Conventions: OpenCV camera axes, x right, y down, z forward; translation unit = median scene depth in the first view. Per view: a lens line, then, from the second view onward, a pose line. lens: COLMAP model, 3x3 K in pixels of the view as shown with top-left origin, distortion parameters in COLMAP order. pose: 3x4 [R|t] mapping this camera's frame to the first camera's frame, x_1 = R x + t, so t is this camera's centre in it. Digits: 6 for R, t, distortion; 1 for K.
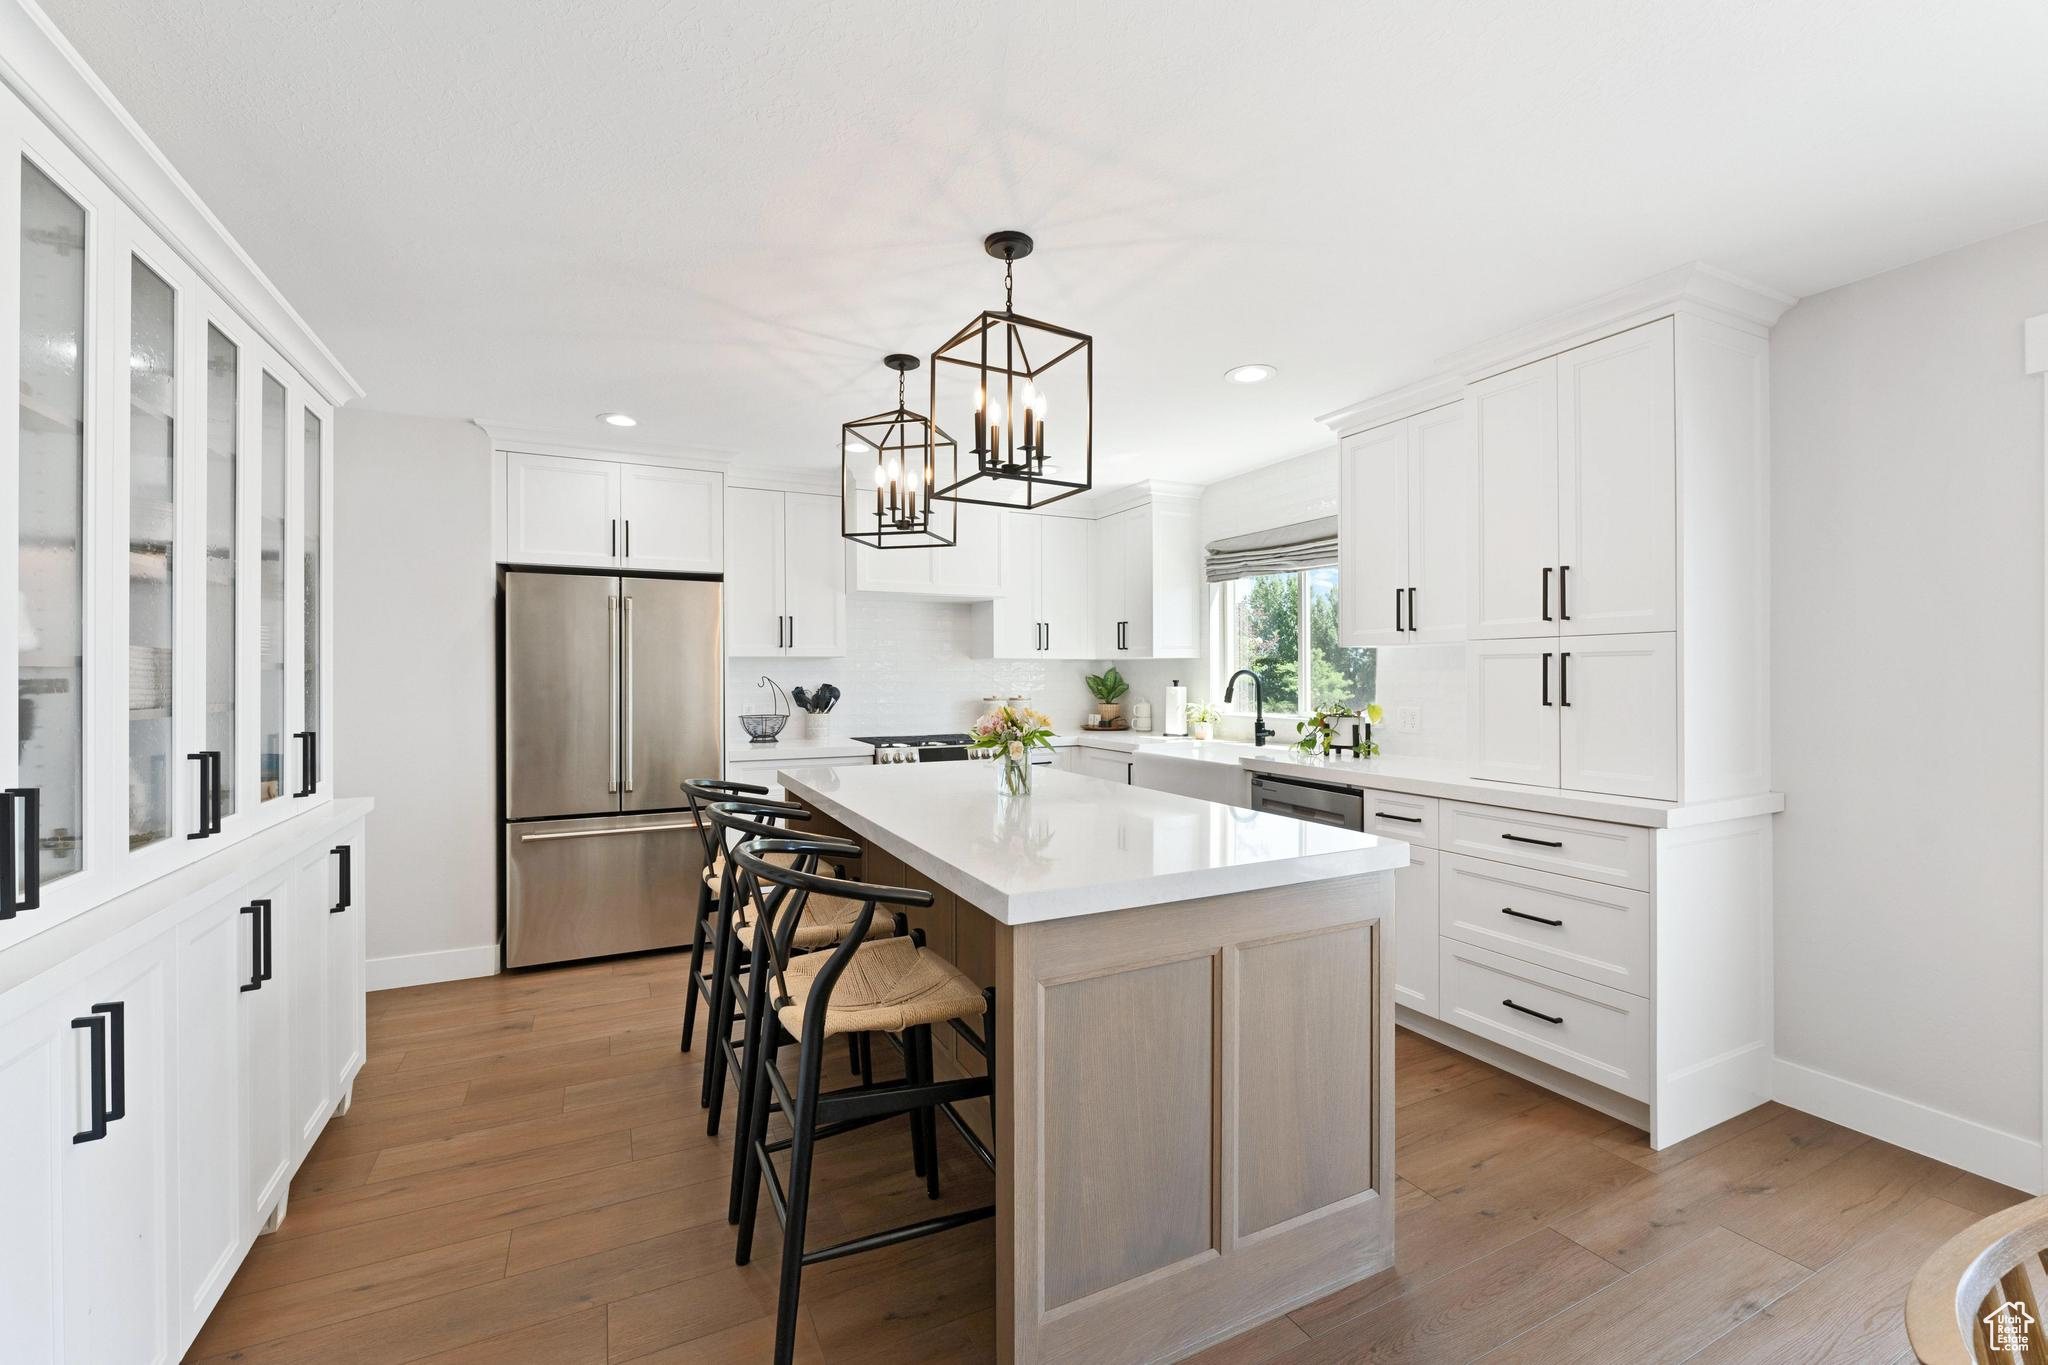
lens RADIAL K [[820.4, 0, 1016.8], [0, 820.4, 669.2], [0, 0, 1]] dist [-0.003686, 0.001550]
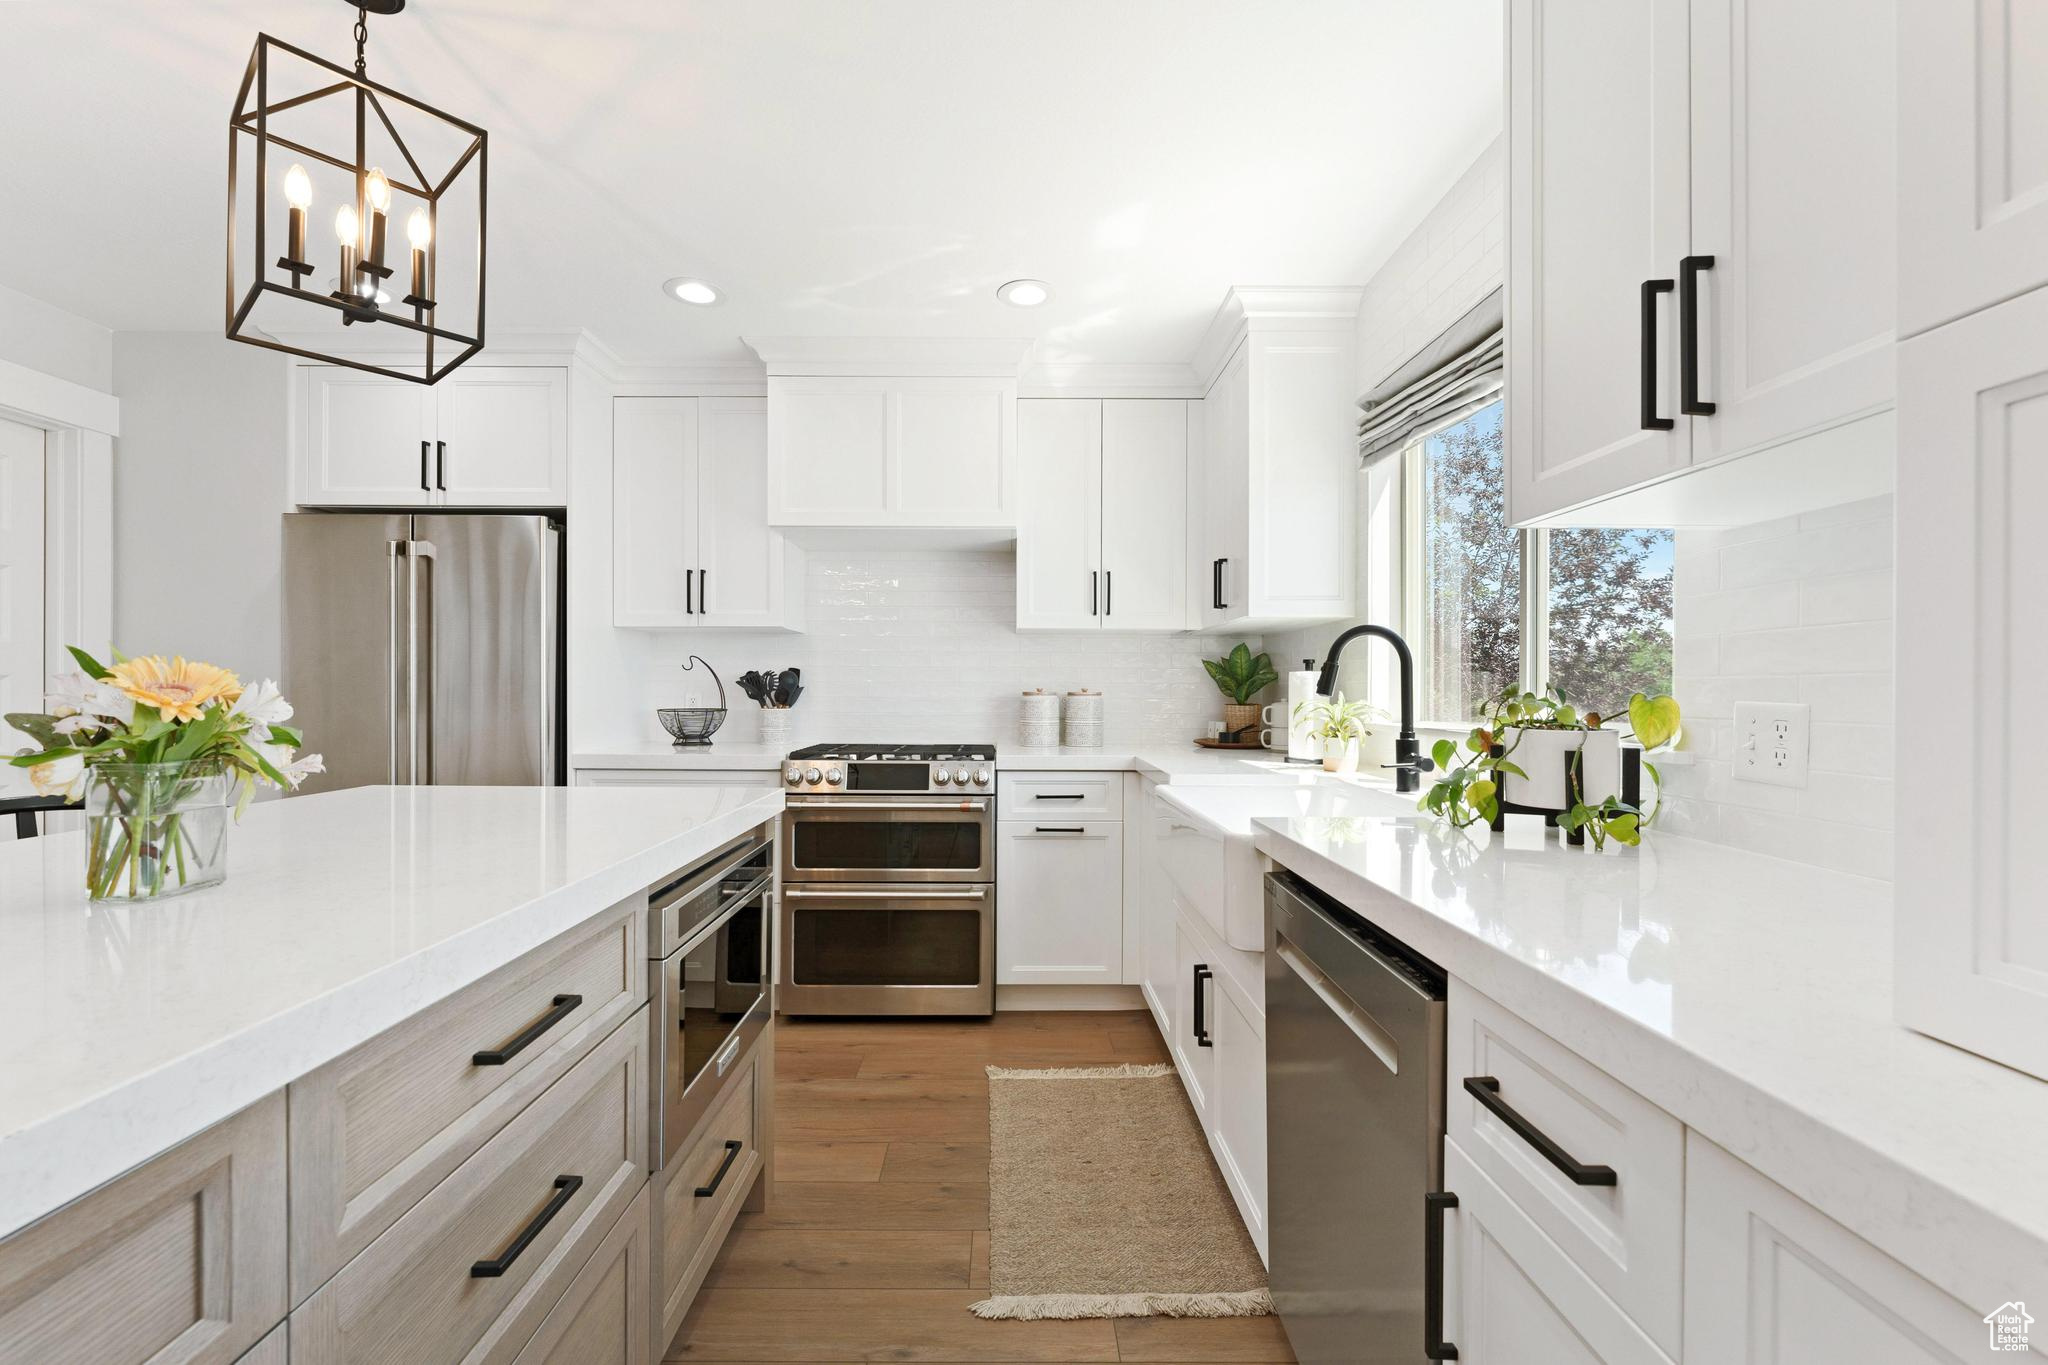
lens RADIAL K [[820.4, 0, 1036.1], [0, 820.4, 681.3], [0, 0, 1]] dist [-0.003686, 0.001550]
pose [[0.897552, 0.002022, -0.440905, 0.312239], [-0.003394, 0.999992, -0.002323, 0.034603], [0.440896, 0.003581, 0.897551, 0.504344]]
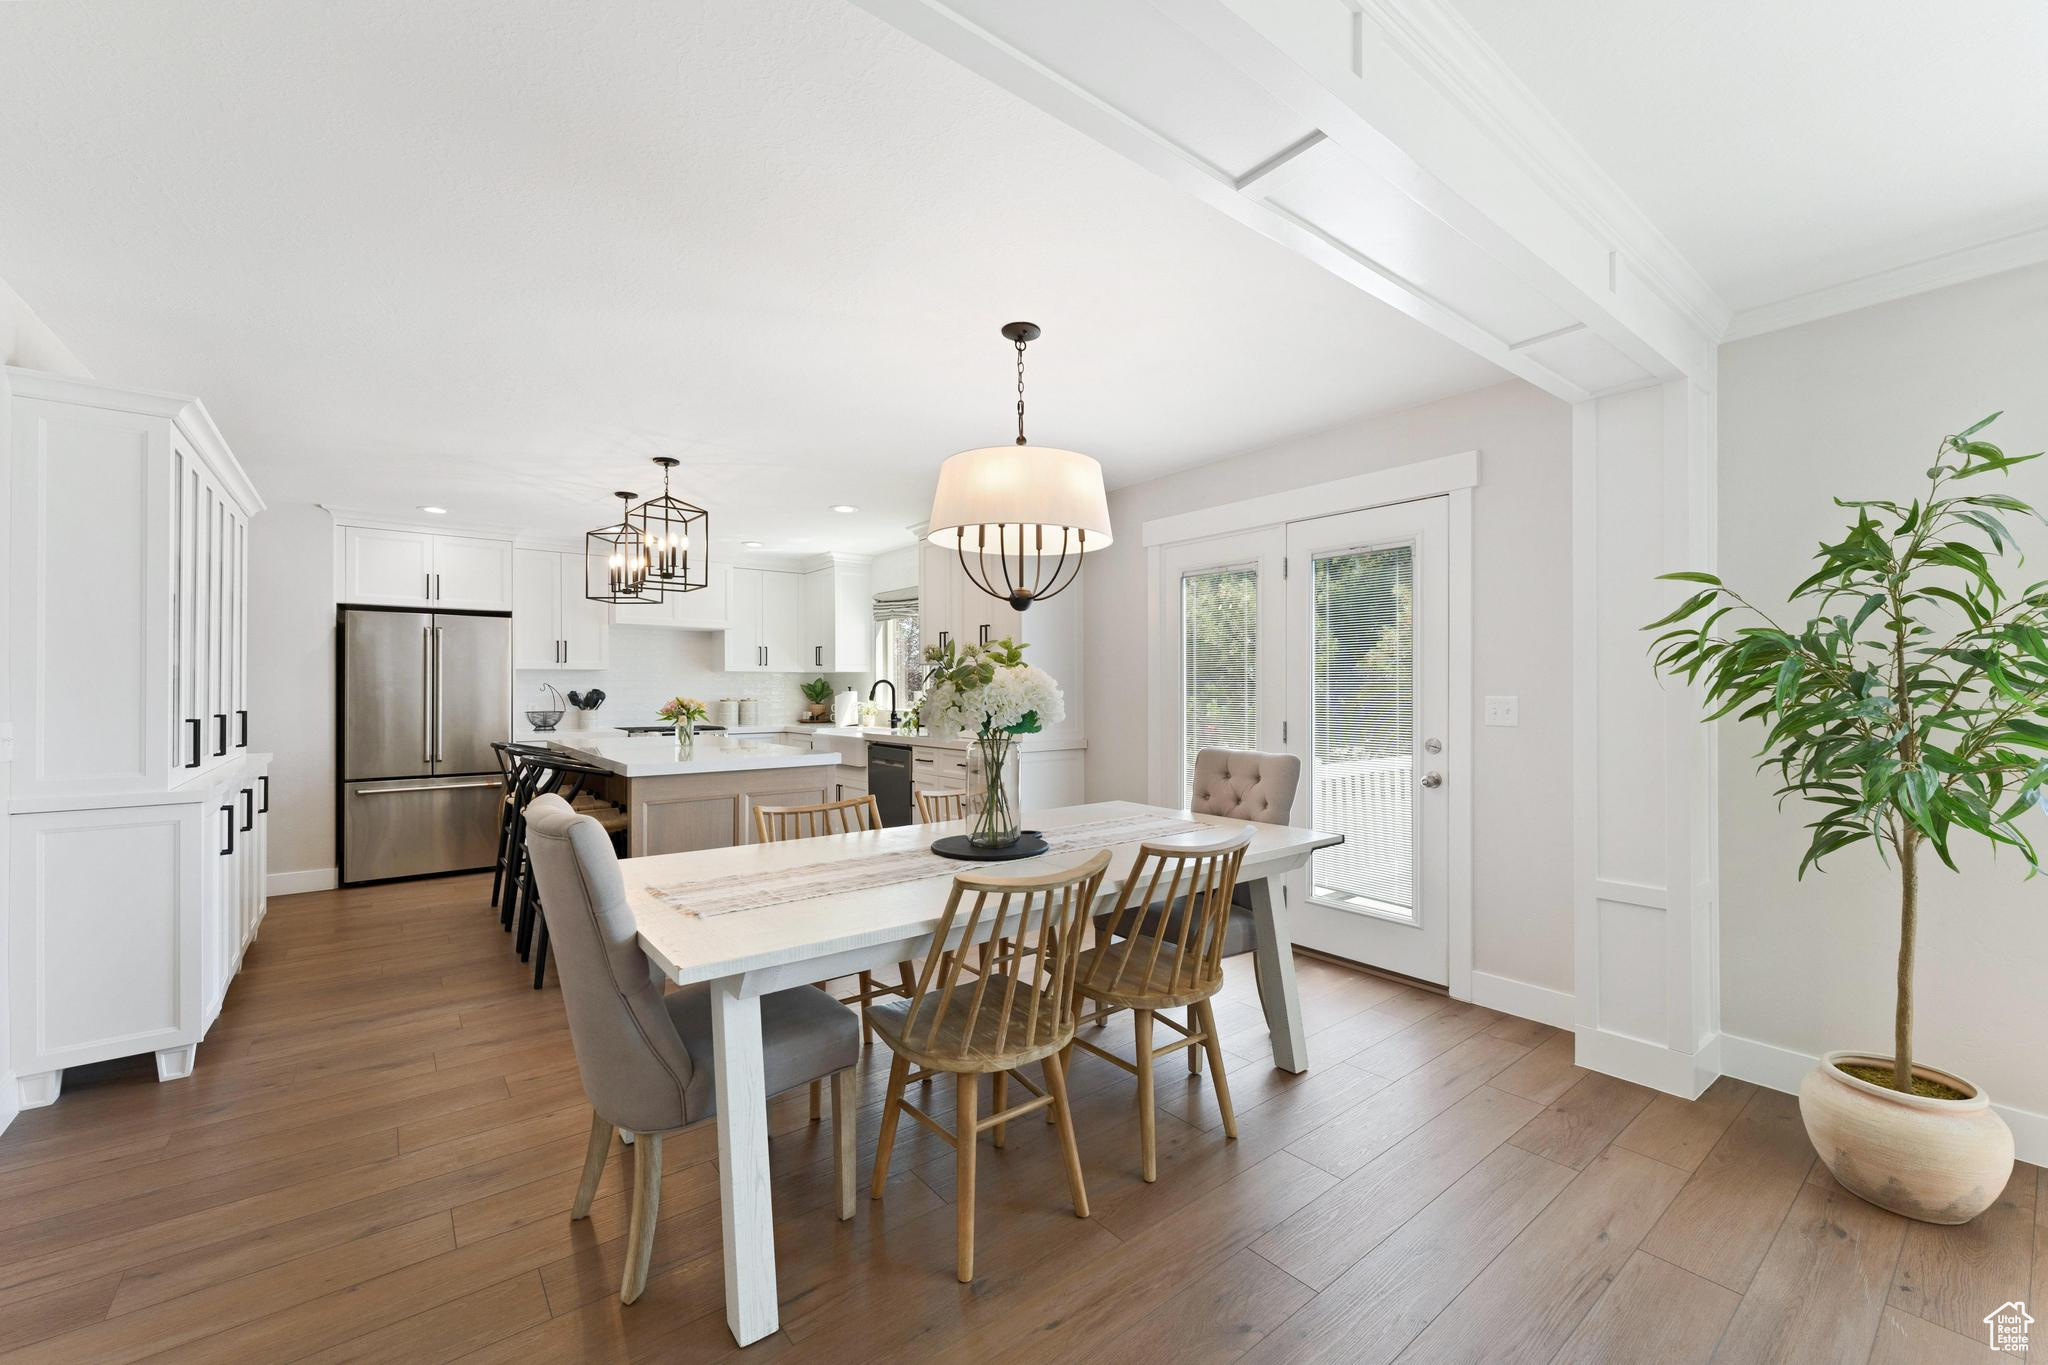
lens RADIAL K [[820.4, 0, 1030.0], [0, 820.4, 682.5], [0, 0, 1]] dist [-0.003686, 0.001550]
pose [[0.978810, 0.002195, 0.204758, 0.230970], [-0.001683, 0.999995, -0.002677, 0.010356], [-0.204763, 0.002275, 0.978809, -0.576997]]
